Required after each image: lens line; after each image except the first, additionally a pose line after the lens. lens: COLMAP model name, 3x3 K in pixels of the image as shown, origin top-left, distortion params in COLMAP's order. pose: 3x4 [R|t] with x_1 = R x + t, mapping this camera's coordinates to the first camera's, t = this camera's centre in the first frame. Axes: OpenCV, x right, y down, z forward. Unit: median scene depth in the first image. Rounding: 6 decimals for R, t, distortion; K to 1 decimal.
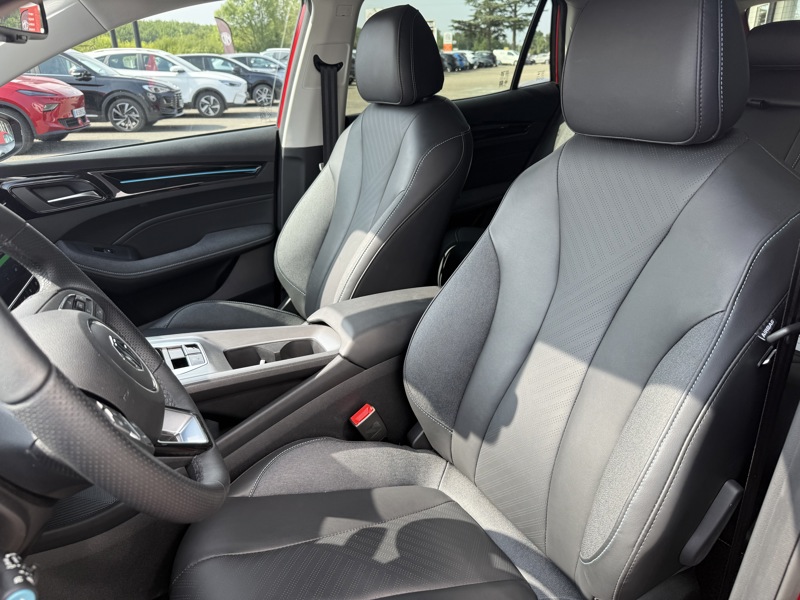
lens RADIAL K [[564.9, 0, 400.0], [0, 564.9, 300.0], [0, 0, 1]] dist [0.106274, -0.166871]
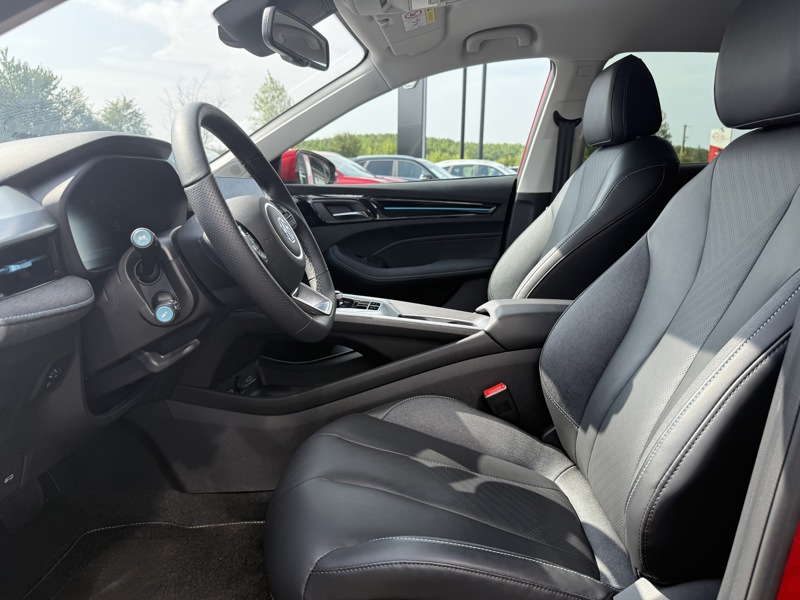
lens RADIAL K [[564.9, 0, 400.0], [0, 564.9, 300.0], [0, 0, 1]] dist [0.106274, -0.166871]
pose [[0.857151, 0.132372, -0.497765, 0.246027], [-0.222667, 0.966671, -0.126362, 0.177704], [0.464448, 0.219147, 0.858058, -0.043142]]
